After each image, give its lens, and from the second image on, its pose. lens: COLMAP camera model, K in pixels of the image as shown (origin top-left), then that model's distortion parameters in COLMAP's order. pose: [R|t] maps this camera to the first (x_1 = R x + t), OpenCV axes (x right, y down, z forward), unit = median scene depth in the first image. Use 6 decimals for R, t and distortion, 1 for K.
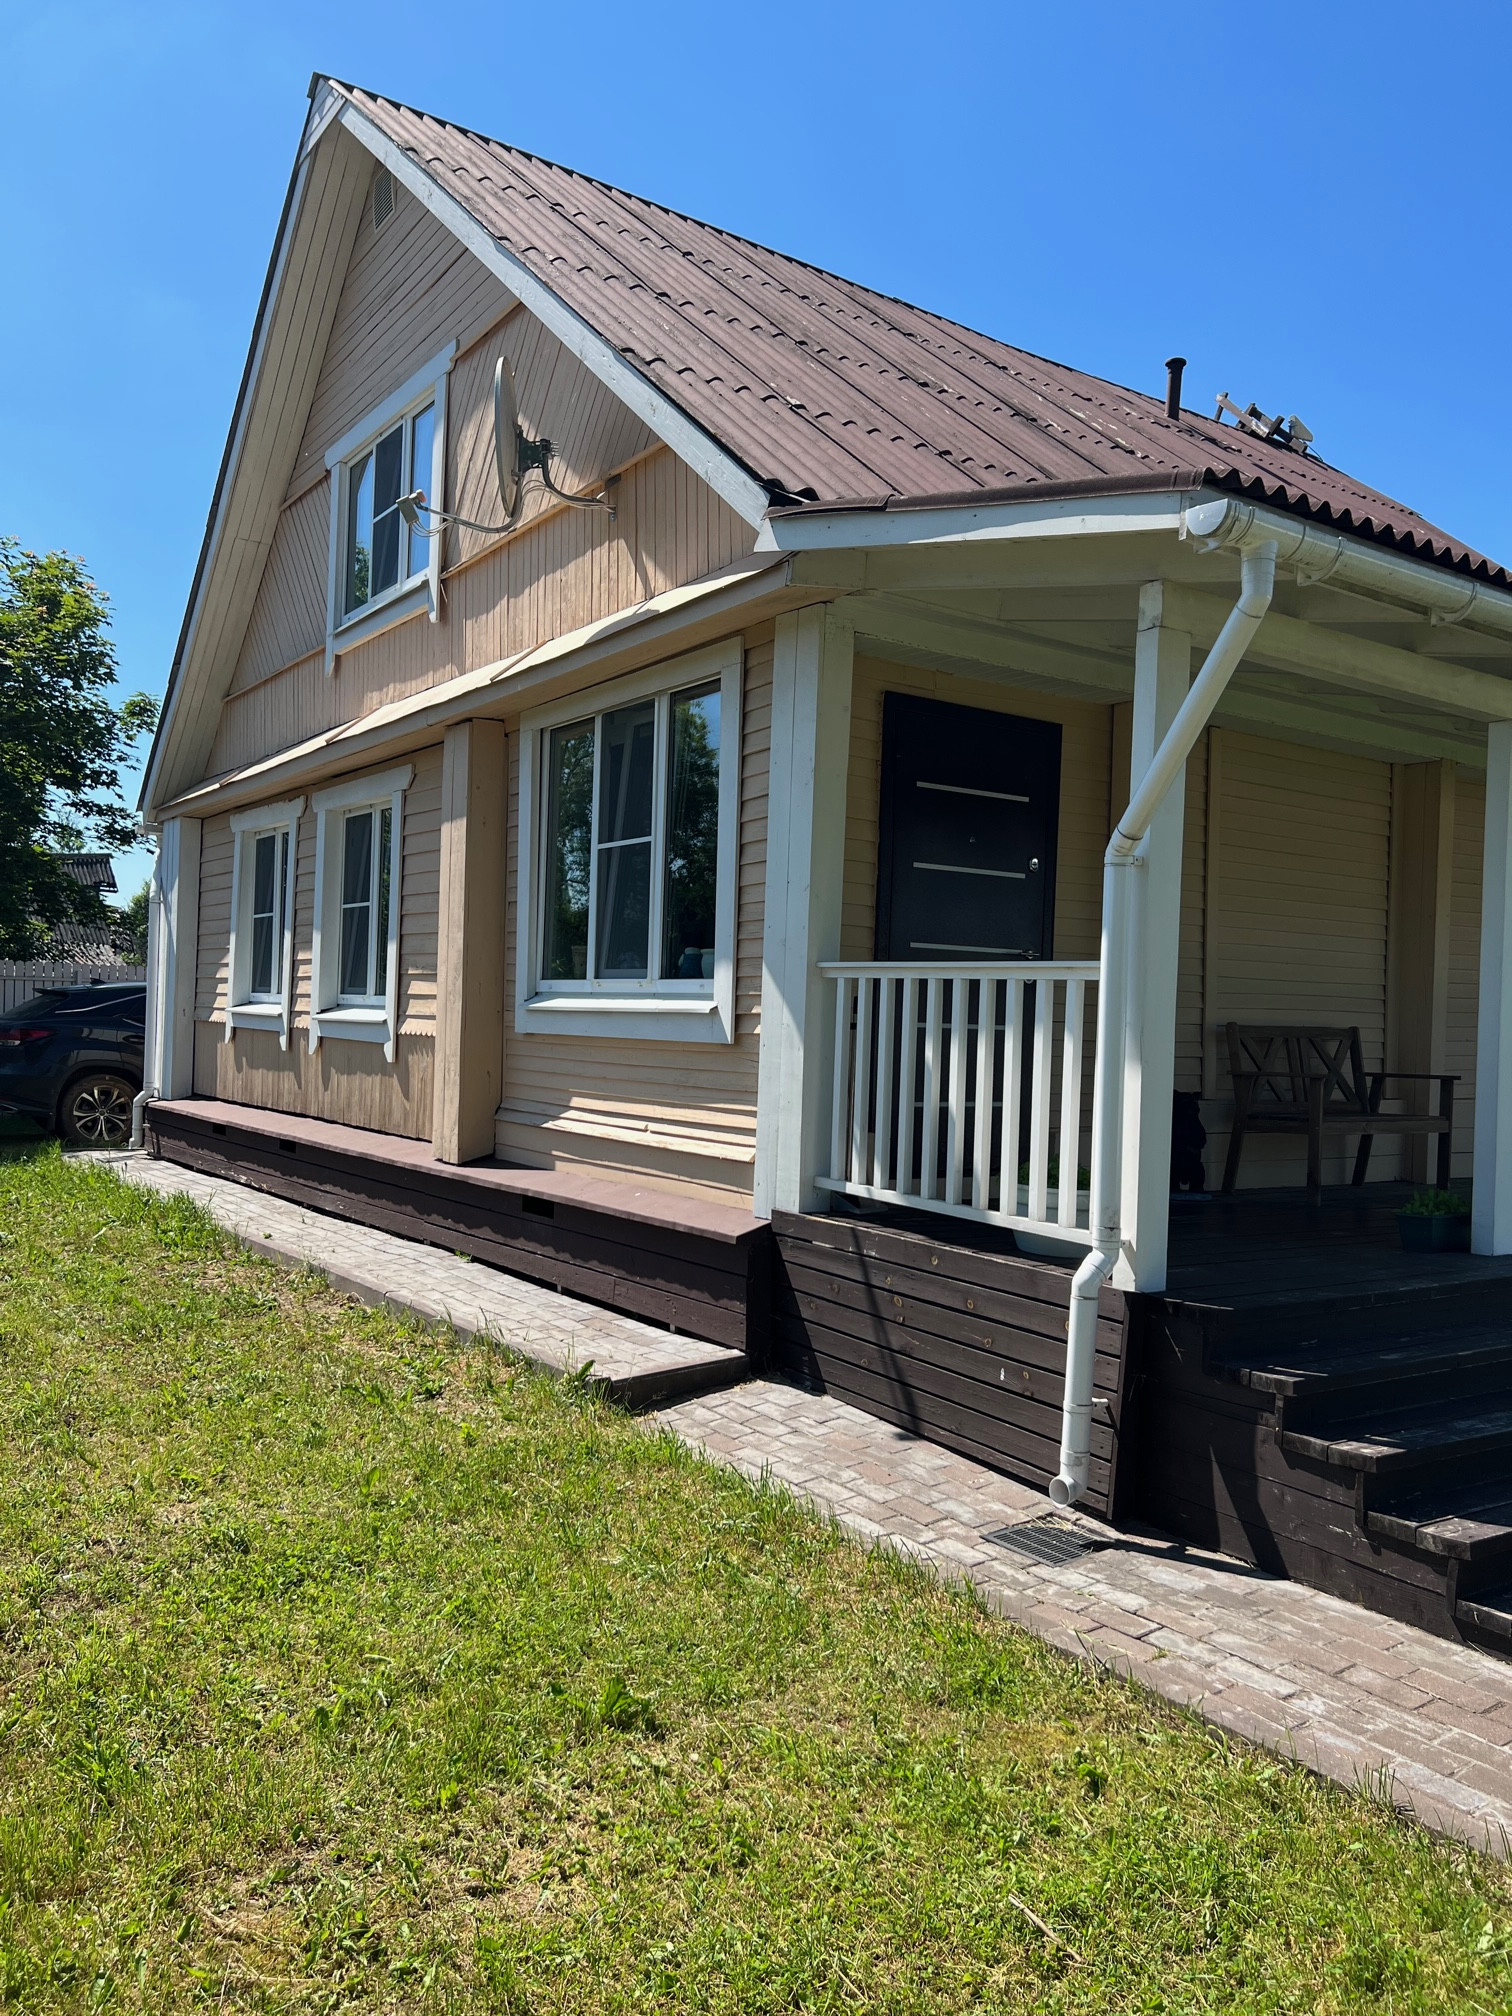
lens RADIAL K [[1517.0, 0, 762.8], [0, 1517.0, 1010.4], [0, 0, 1]] dist [0.047511, -0.050212]
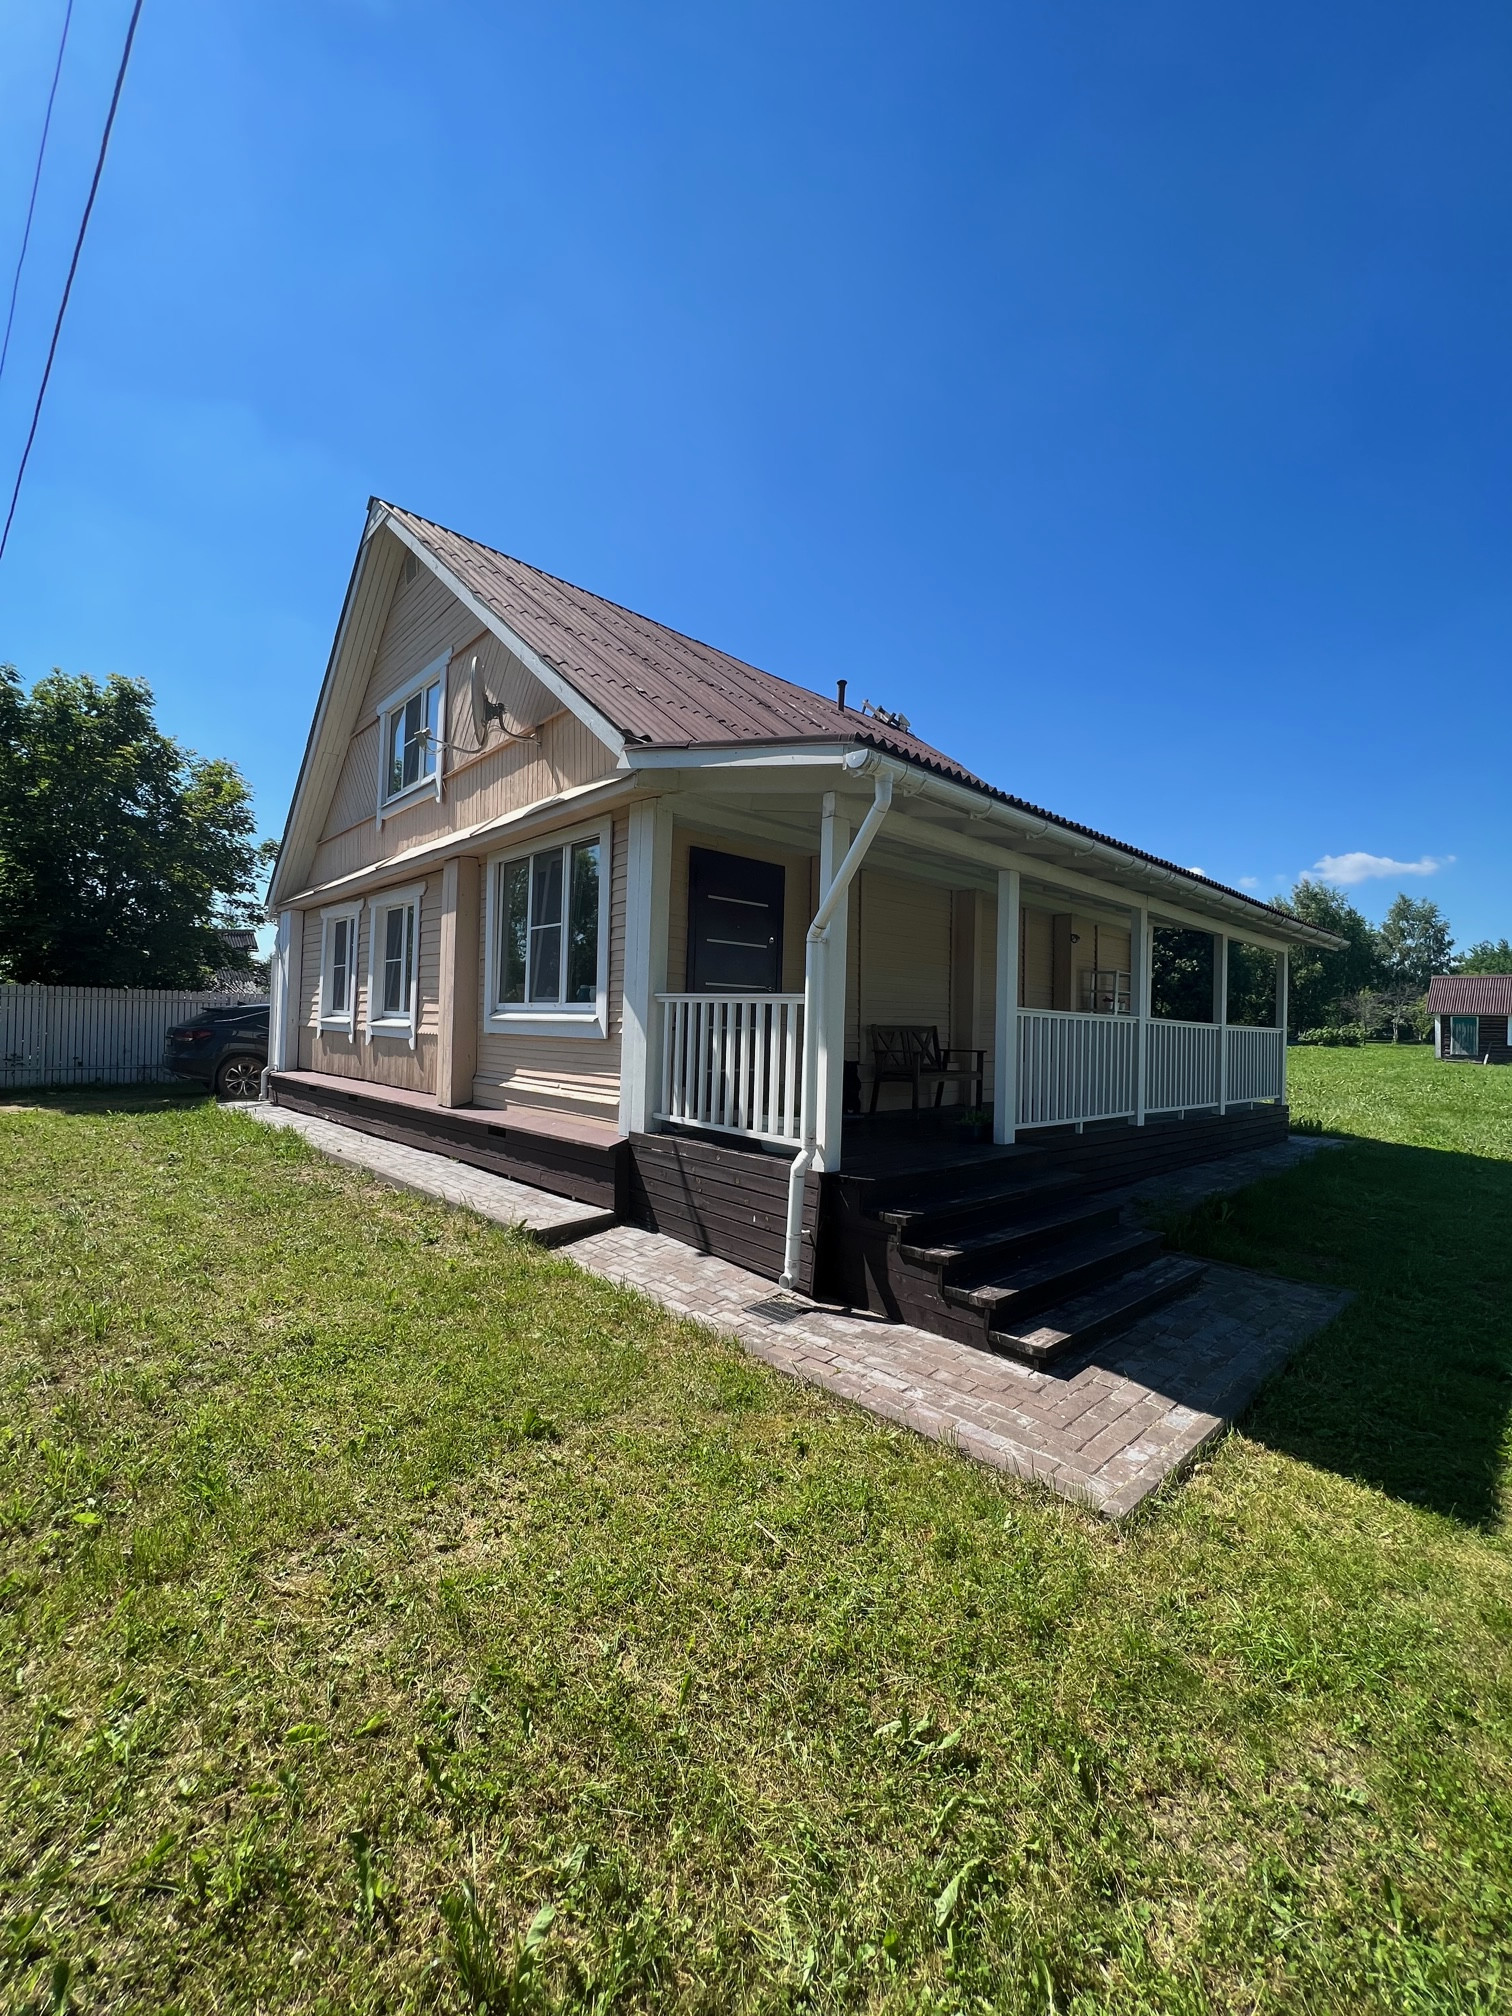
lens RADIAL K [[811.7, 0, 745.2], [0, 811.7, 999.8], [0, 0, 1]] dist [-0.002111, 0.000022]
pose [[0.990076, -0.003171, 0.140499, 0.007941], [0.006025, 0.999784, -0.019893, -0.004280], [-0.140406, 0.020542, 0.989881, 0.022795]]
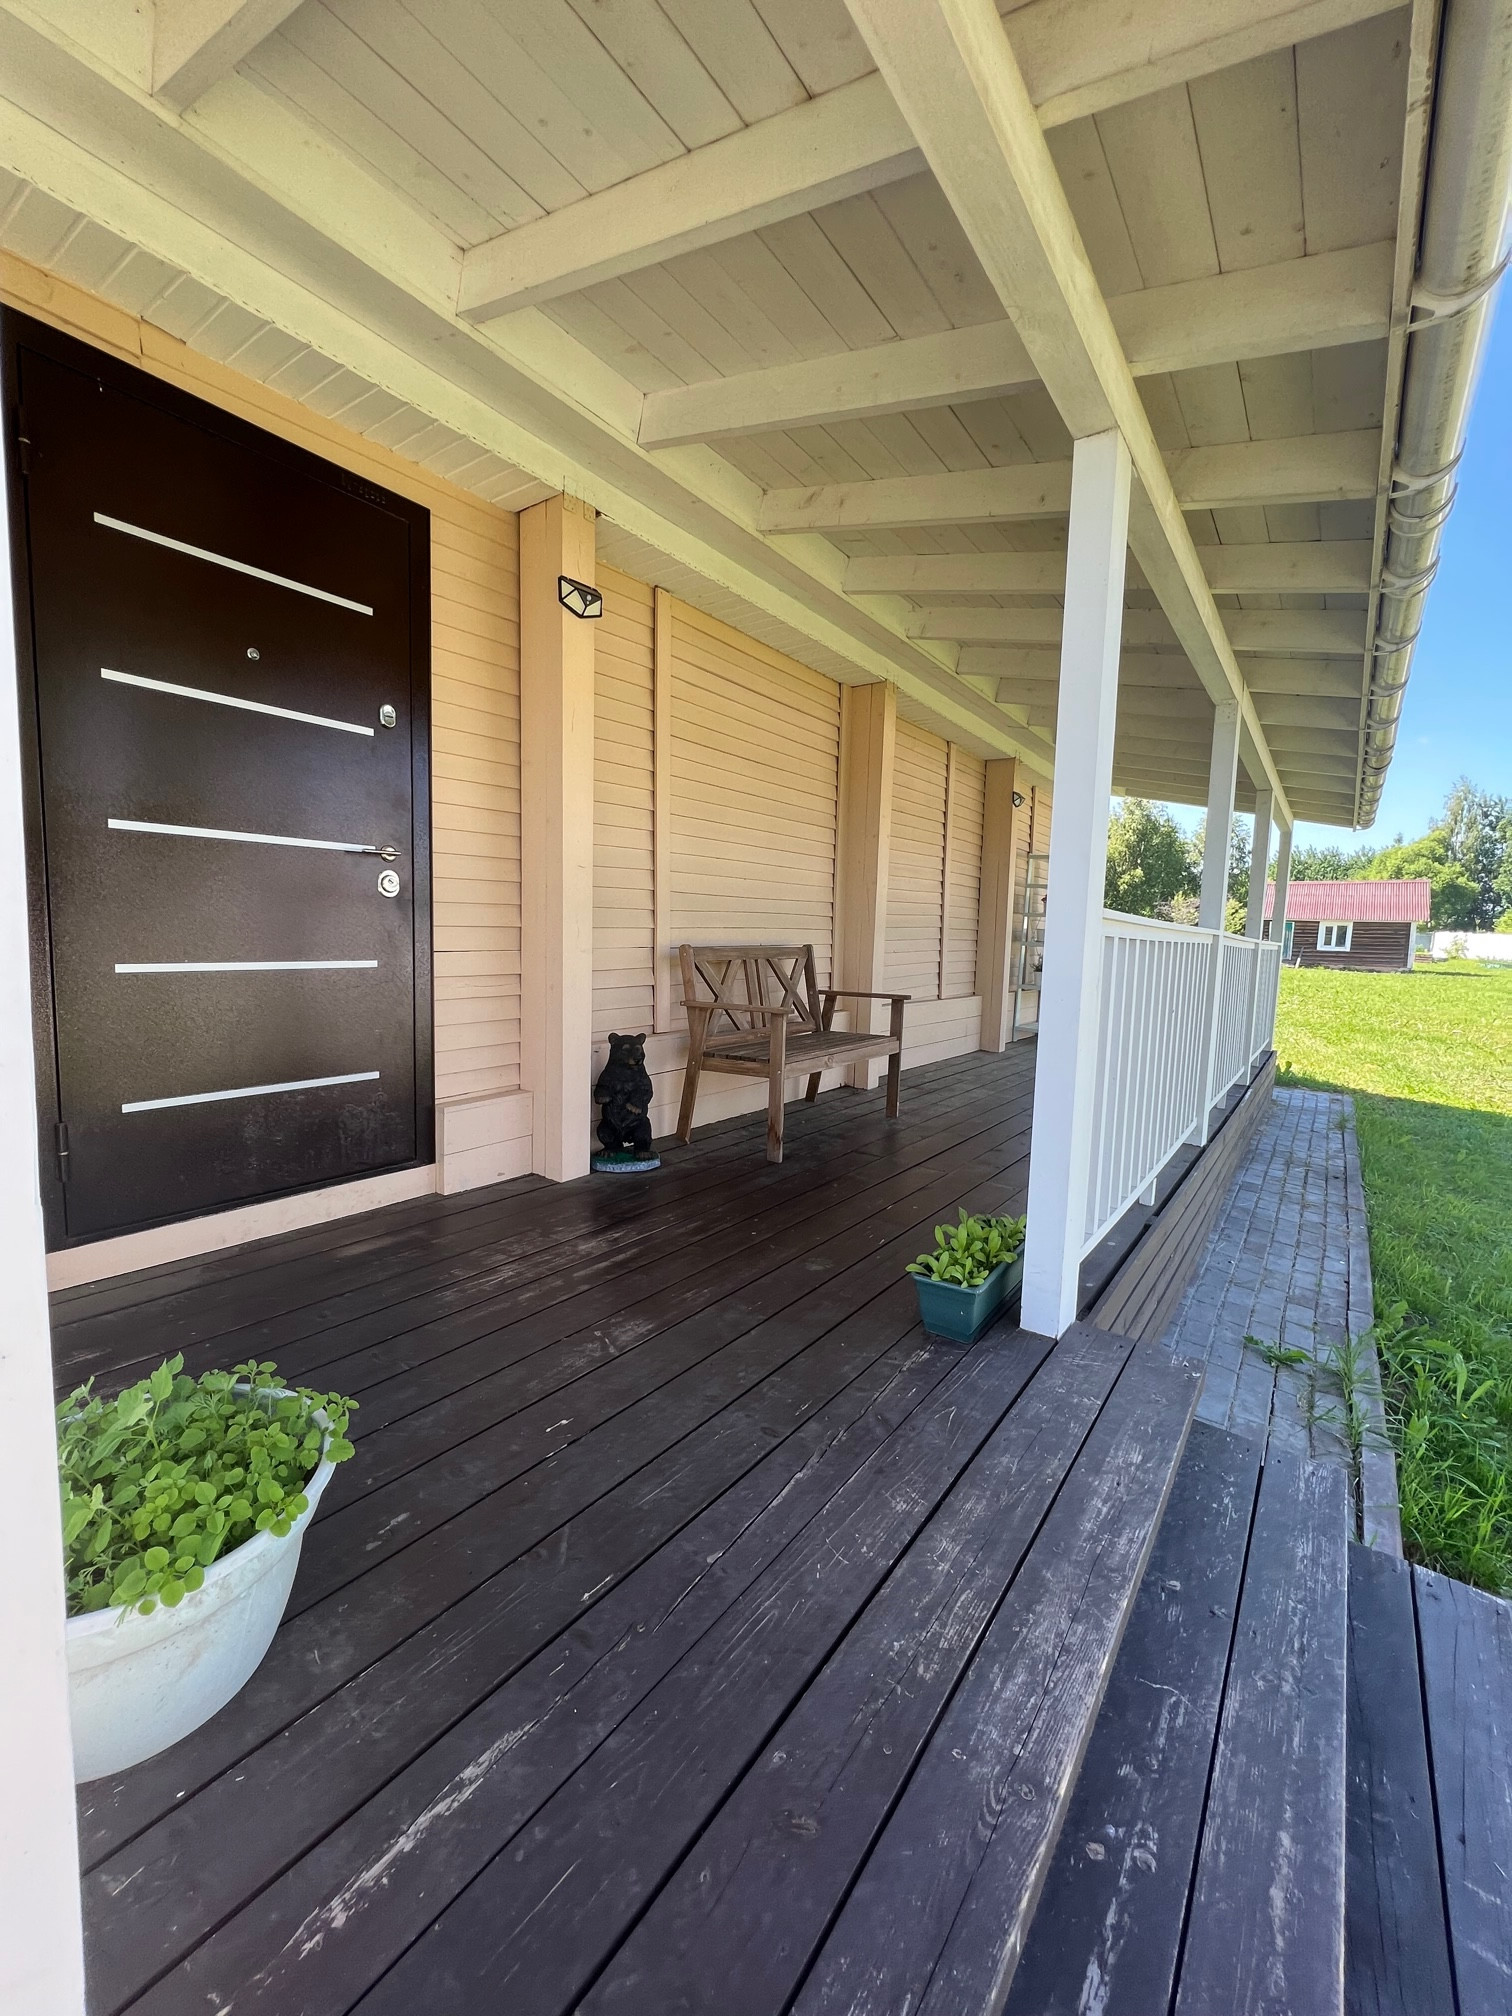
lens RADIAL K [[808.3, 0, 746.8], [0, 808.3, 1008.4], [0, 0, 1]] dist [0.000994, 0.000018]
pose [[0.943941, -0.038916, 0.327813, 0.248600], [0.002048, 0.993699, 0.112066, -0.009833], [-0.330108, -0.105113, 0.938073, 0.728560]]
